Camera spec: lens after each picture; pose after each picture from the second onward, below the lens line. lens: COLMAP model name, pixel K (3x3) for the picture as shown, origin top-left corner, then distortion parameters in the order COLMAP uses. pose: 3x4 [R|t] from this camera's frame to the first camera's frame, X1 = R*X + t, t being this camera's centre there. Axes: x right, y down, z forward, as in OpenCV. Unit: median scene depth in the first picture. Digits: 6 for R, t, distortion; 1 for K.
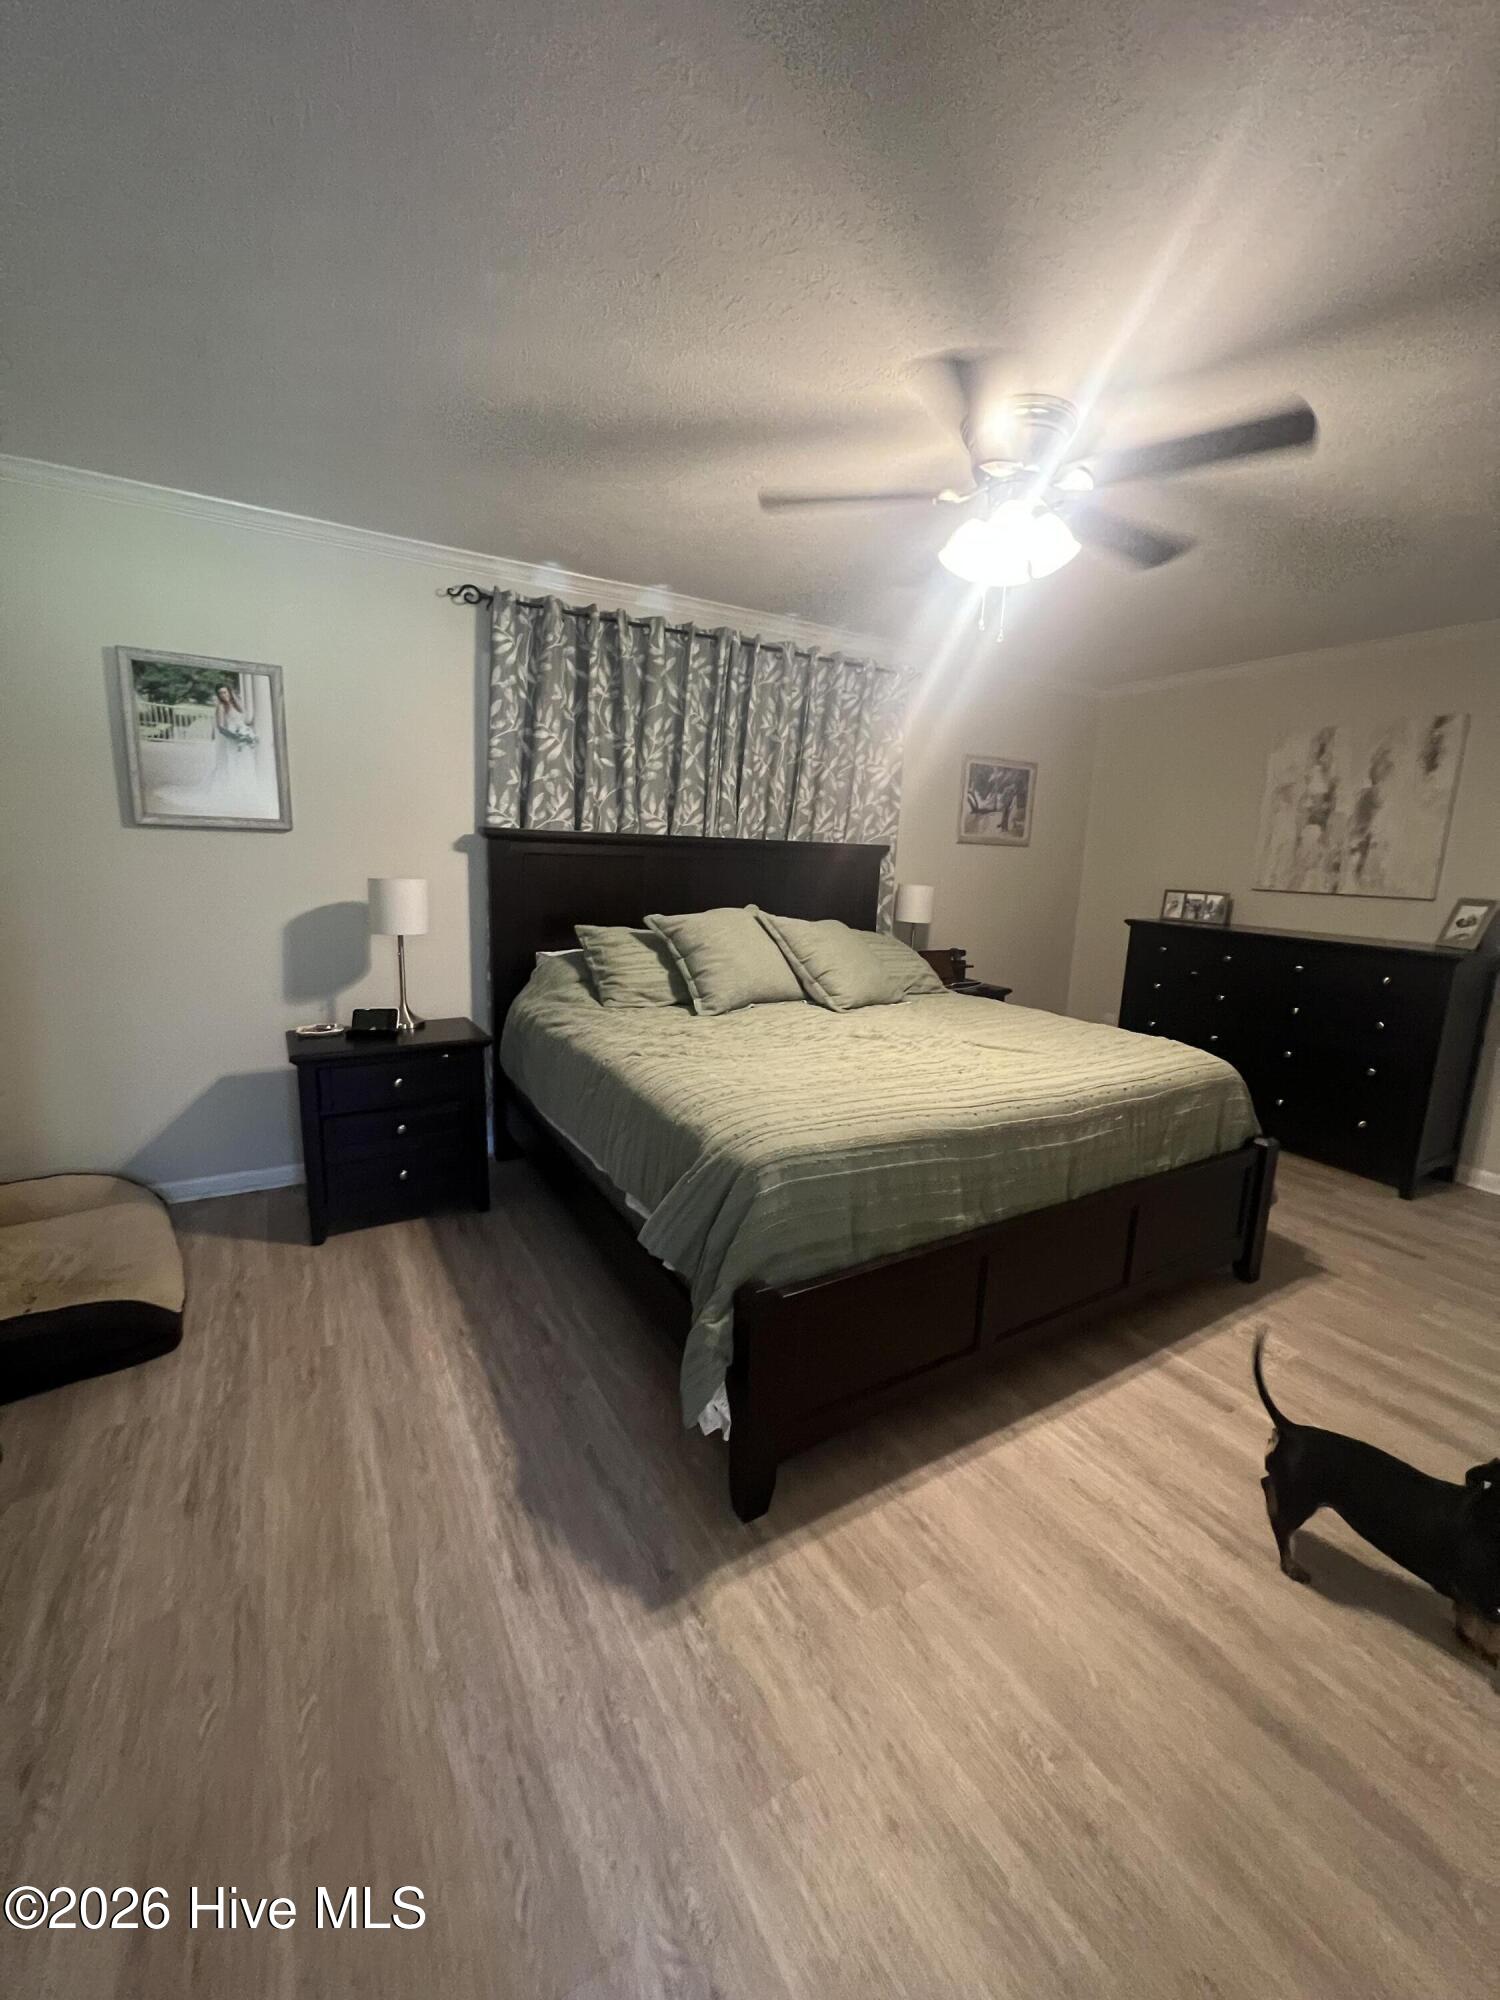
lens RADIAL K [[798.5, 0, 749.1], [0, 798.5, 1000.0], [0, 0, 1]] dist [0.001072, 0.000004]
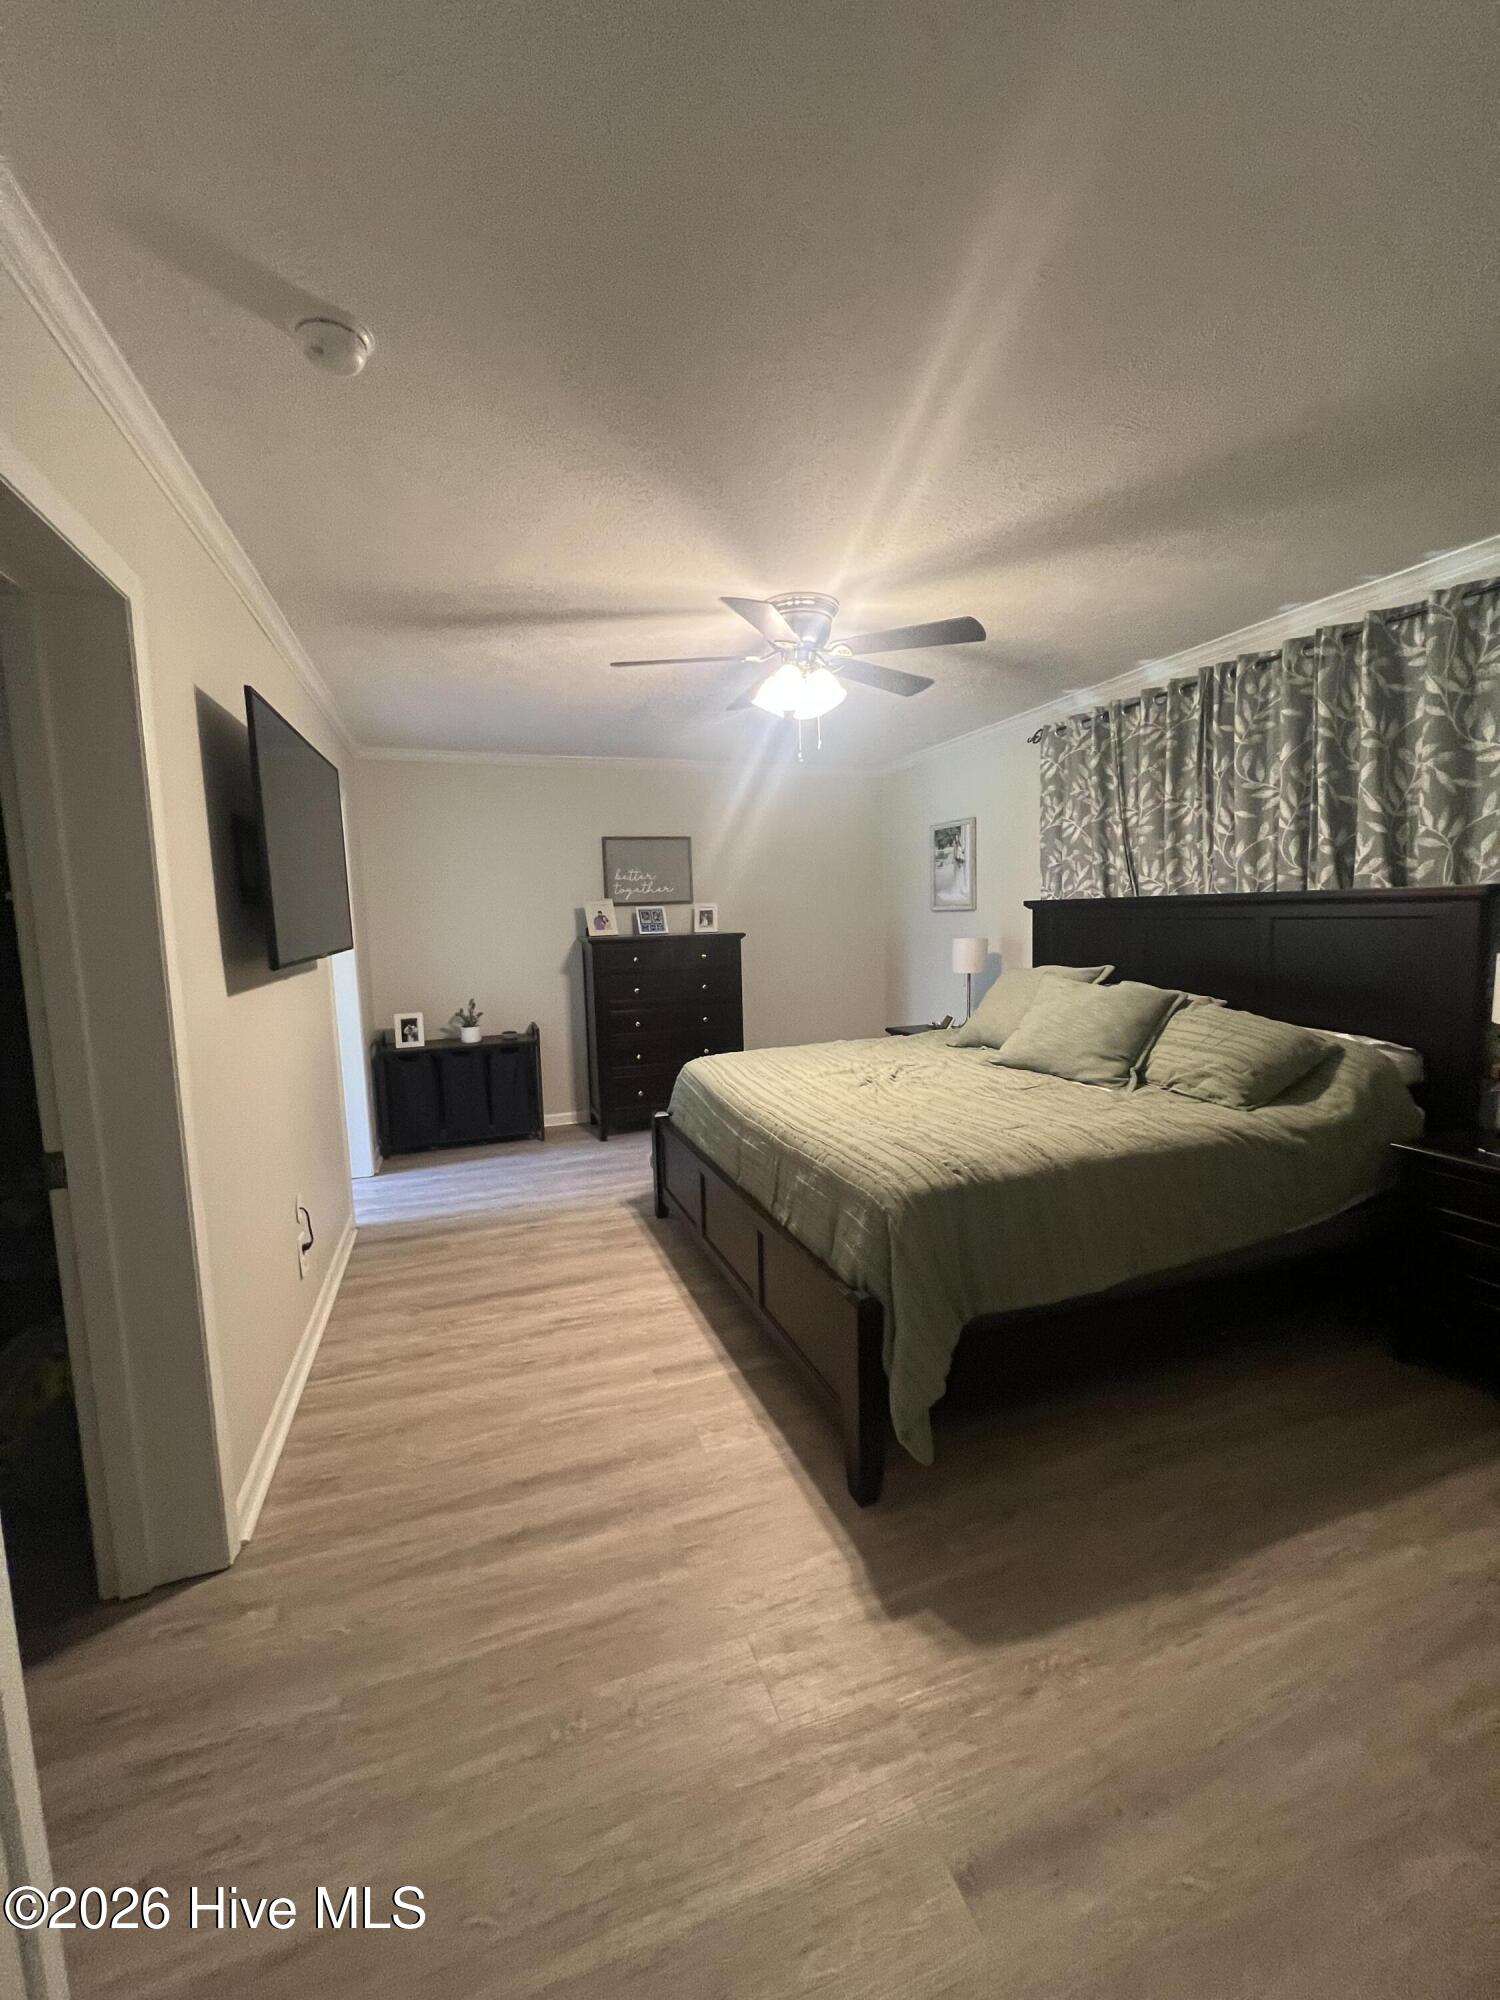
lens RADIAL K [[798.5, 0, 756.6], [0, 798.5, 998.8], [0, 0, 1]] dist [0.001072, 0.000004]
pose [[-0.184024, 0.075367, -0.980028, 1.258080], [-0.158334, 0.981762, 0.105231, -0.139641], [0.970085, 0.174537, -0.168734, 0.920301]]
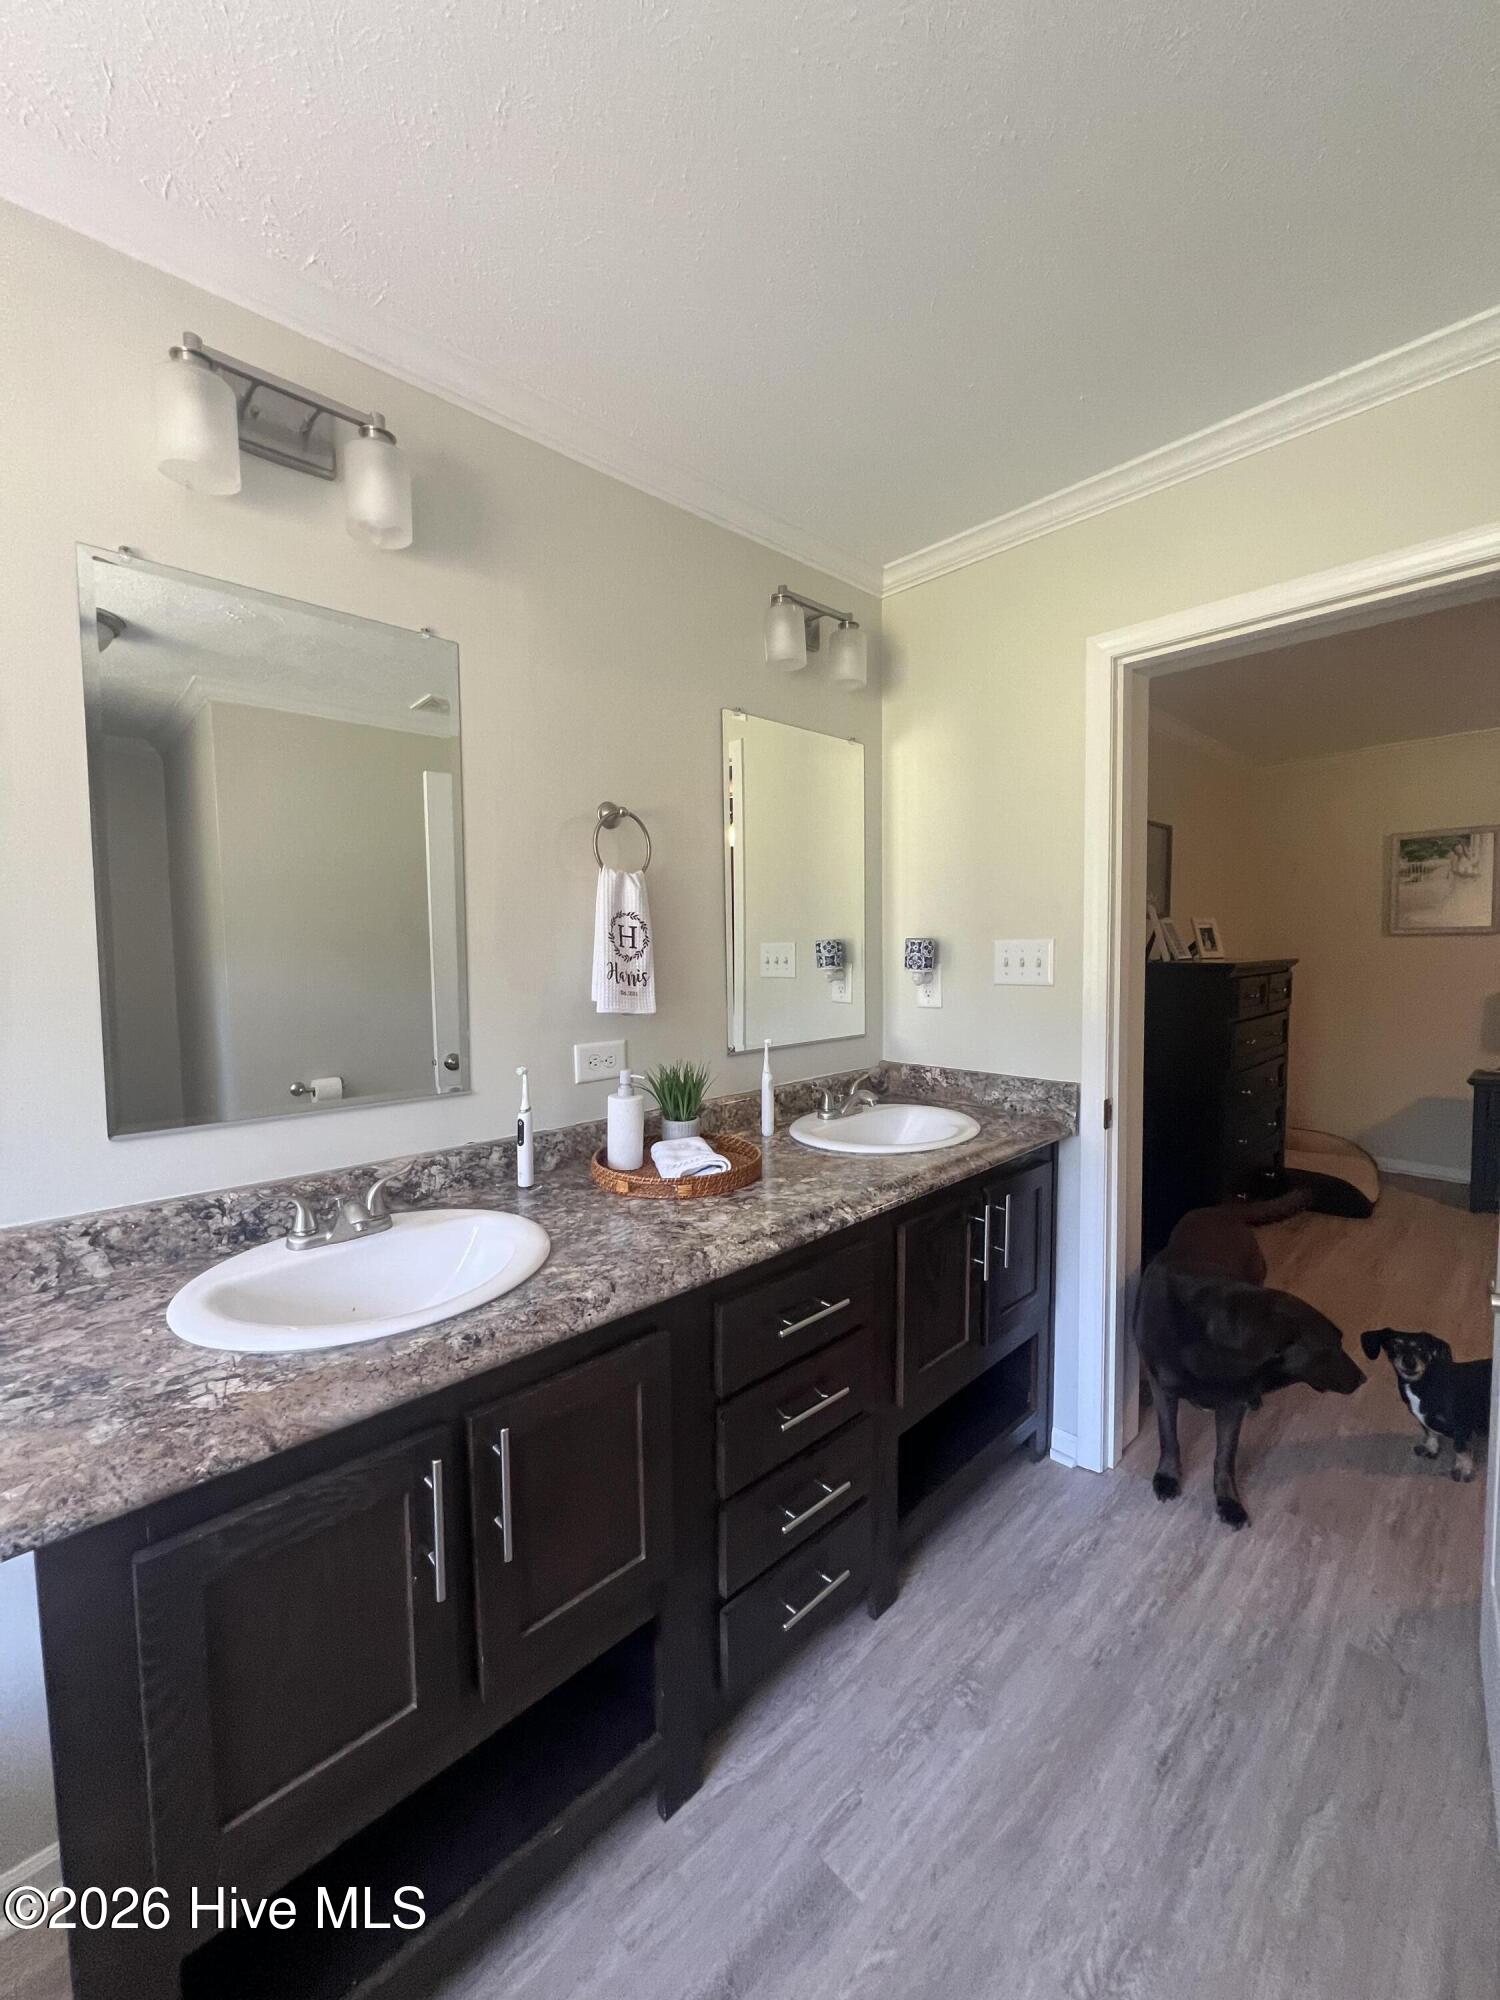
lens RADIAL K [[798.5, 0, 747.1], [0, 798.5, 994.7], [0, 0, 1]] dist [0.001072, 0.000004]
pose [[0.231552, 0.021494, -0.972585, 0.552685], [-0.157593, 0.987379, -0.015699, 0.144457], [0.959973, 0.156908, 0.232017, -0.662465]]
